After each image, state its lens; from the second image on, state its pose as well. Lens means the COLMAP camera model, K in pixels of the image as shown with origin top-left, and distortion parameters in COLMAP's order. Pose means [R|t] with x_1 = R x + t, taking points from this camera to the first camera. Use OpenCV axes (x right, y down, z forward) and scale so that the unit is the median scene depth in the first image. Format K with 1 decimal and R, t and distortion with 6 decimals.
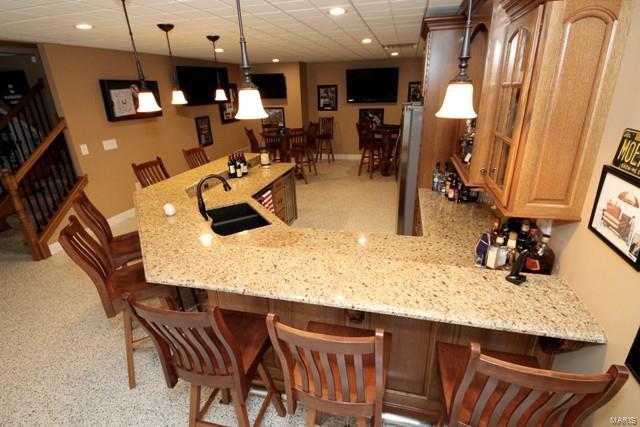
lens RADIAL K [[316.4, 0, 320.0], [0, 316.4, 213.5], [0, 0, 1]] dist [0.001377, 0.000071]
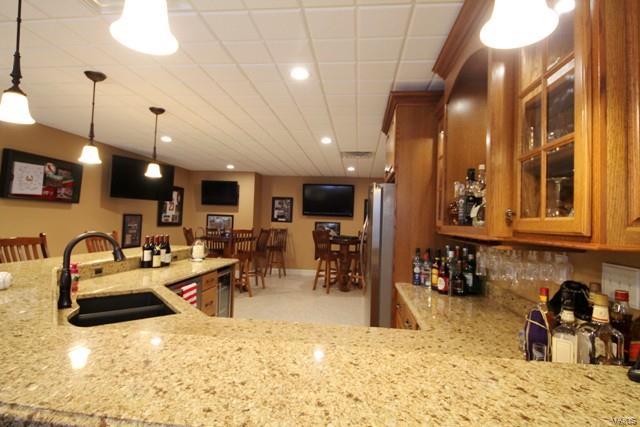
lens RADIAL K [[324.2, 0, 323.9], [0, 324.2, 212.1], [0, 0, 1]] dist [0.027149, -0.031112]
pose [[0.986603, 0.069888, 0.147413, 0.005556], [-0.005201, 0.916609, -0.399752, 0.041559], [-0.163058, 0.393630, 0.904692, 0.124818]]
